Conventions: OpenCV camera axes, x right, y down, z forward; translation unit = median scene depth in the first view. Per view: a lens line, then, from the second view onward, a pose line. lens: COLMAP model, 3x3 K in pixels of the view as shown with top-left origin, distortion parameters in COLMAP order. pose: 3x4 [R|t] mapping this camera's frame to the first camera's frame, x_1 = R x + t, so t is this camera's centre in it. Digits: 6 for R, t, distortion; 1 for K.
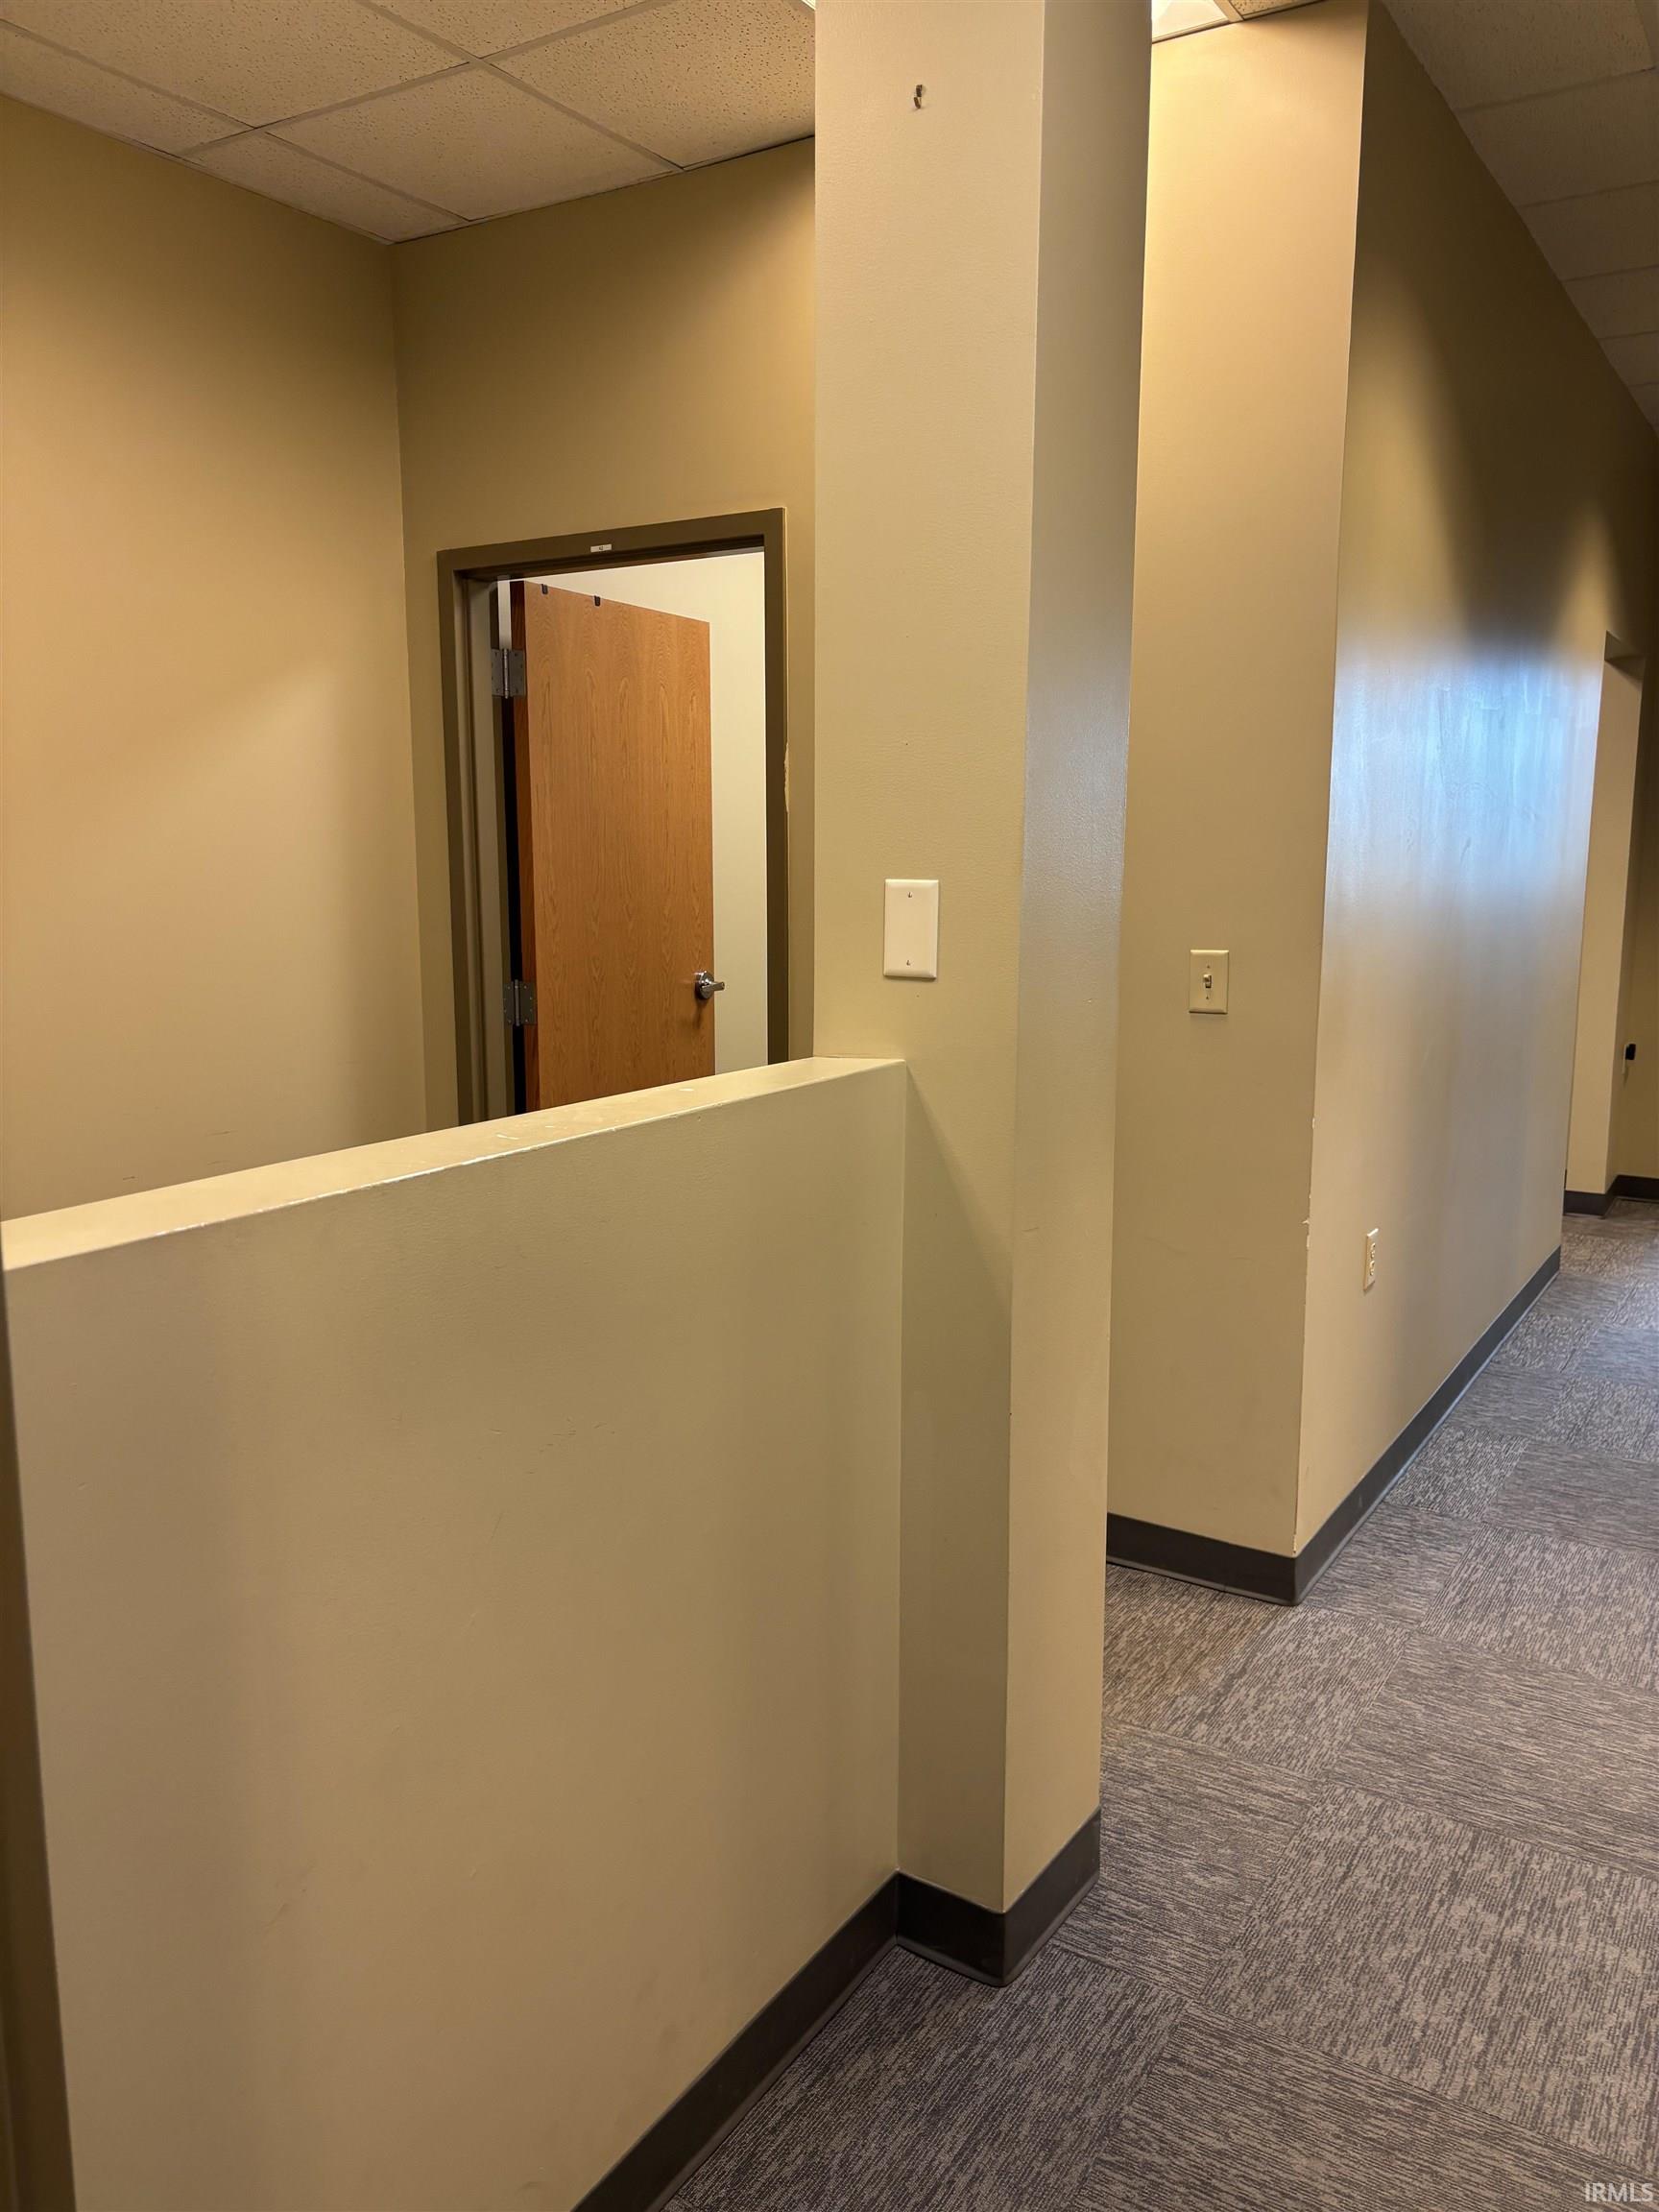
lens RADIAL K [[1676.5, 0, 829.5], [0, 1676.5, 1109.7], [0, 0, 1]] dist [0.047722, -0.047684]
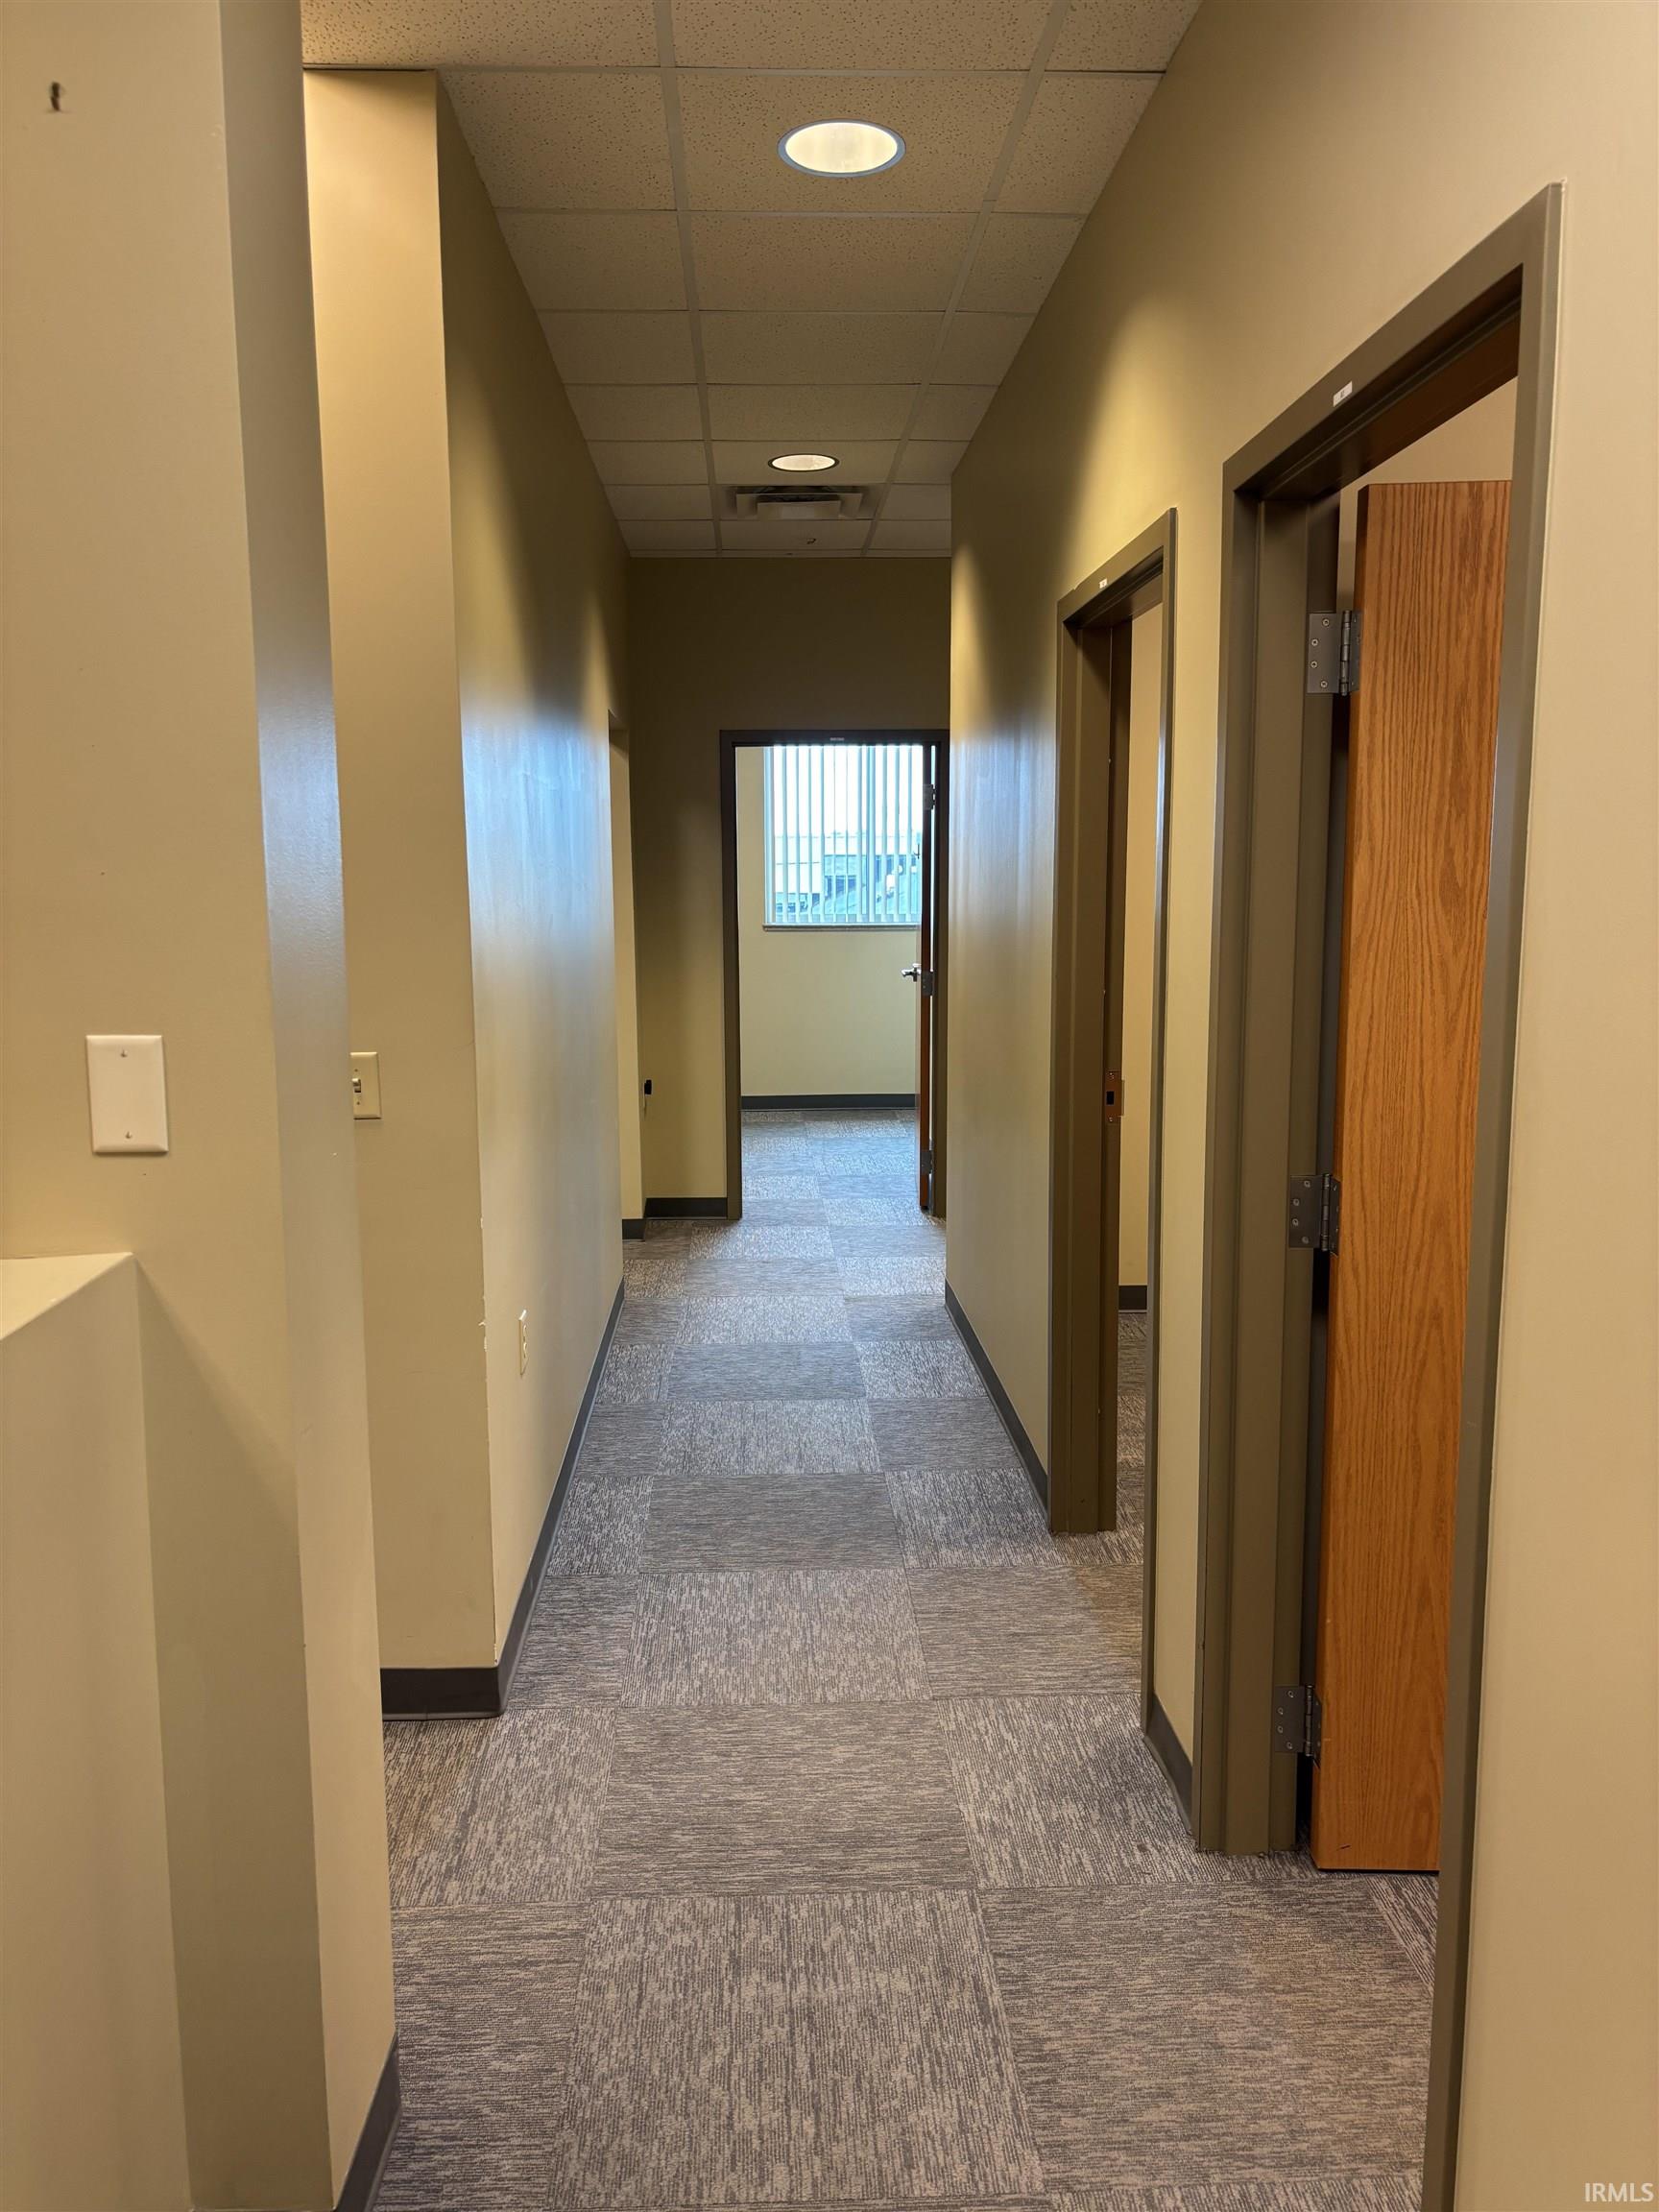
lens RADIAL K [[1676.5, 0, 874.2], [0, 1676.5, 1128.9], [0, 0, 1]] dist [0.047722, -0.047684]
pose [[0.824335, -0.087676, 0.559272, -0.081919], [0.095049, 0.995345, 0.015942, -0.049746], [-0.558066, 0.040017, 0.828831, 0.078158]]
